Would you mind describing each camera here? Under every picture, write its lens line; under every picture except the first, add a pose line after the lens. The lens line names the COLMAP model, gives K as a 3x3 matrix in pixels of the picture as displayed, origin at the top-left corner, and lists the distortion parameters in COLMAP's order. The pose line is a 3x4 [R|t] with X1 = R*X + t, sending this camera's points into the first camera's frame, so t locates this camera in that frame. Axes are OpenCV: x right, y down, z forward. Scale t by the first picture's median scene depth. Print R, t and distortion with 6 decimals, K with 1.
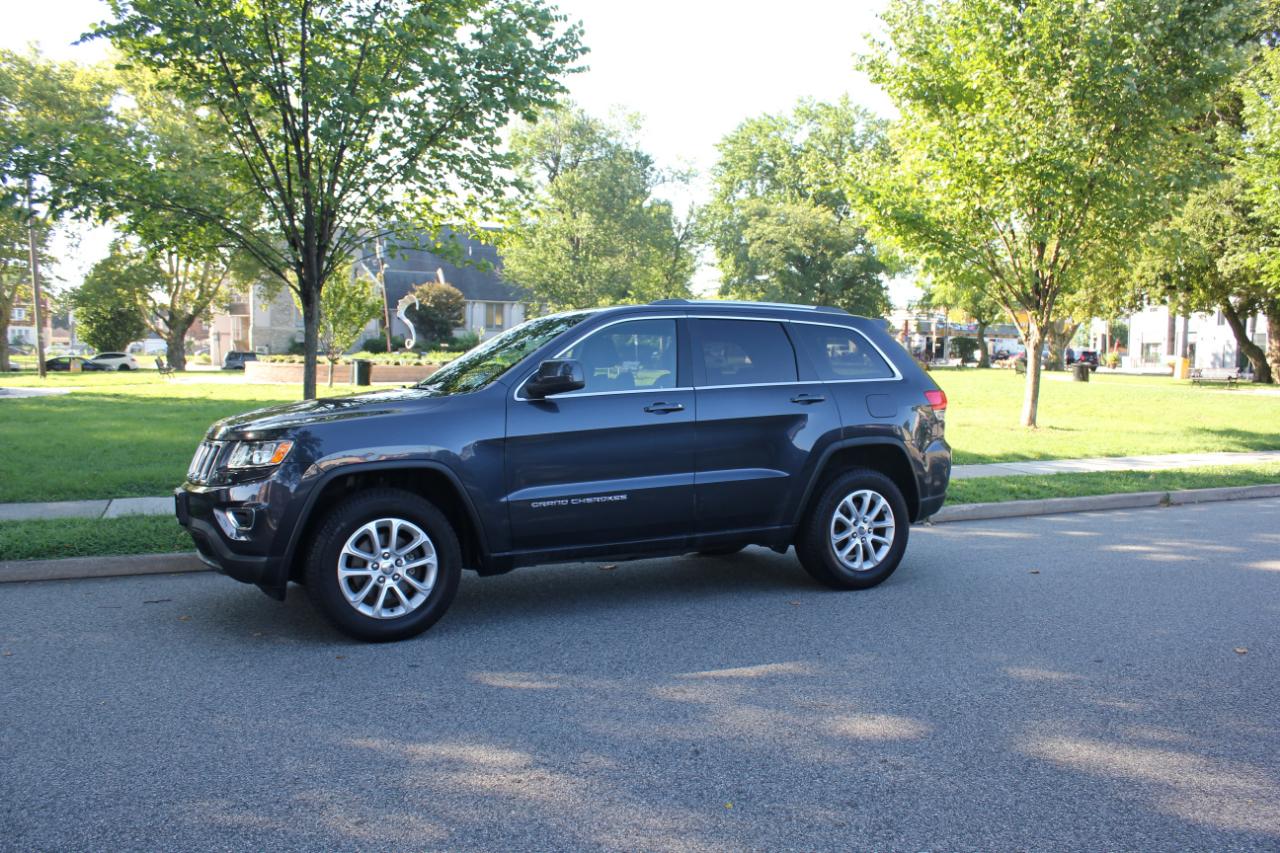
lens RADIAL K [[1113.6, 0, 666.0], [0, 1113.6, 475.1], [0, 0, 1]] dist [-0.122001, 0.069101]
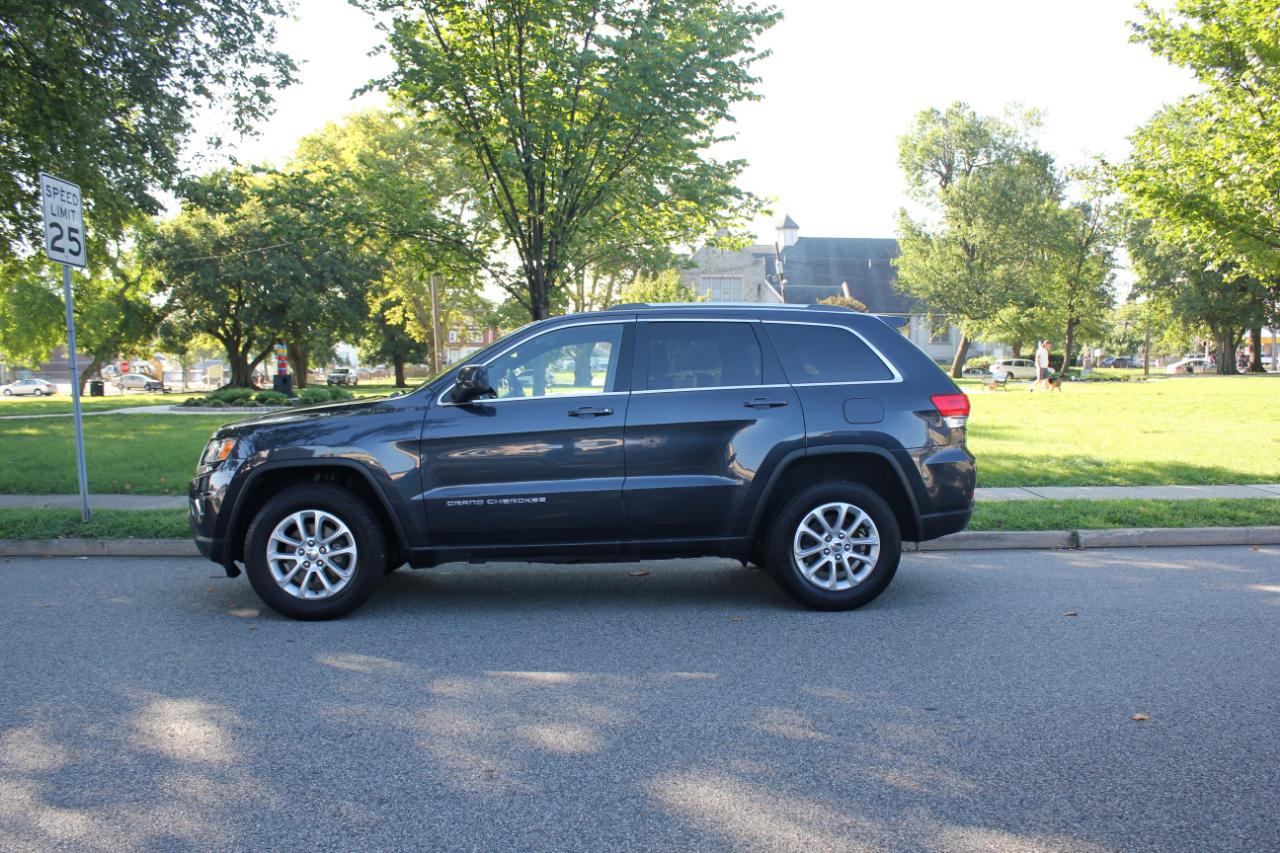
lens RADIAL K [[1113.6, 0, 636.4], [0, 1113.6, 471.6], [0, 0, 1]] dist [-0.122001, 0.069101]
pose [[0.908300, 0.021378, -0.417772, 0.425465], [-0.028048, 0.999558, -0.009833, 0.001569], [0.417377, 0.020649, 0.908499, 0.100020]]
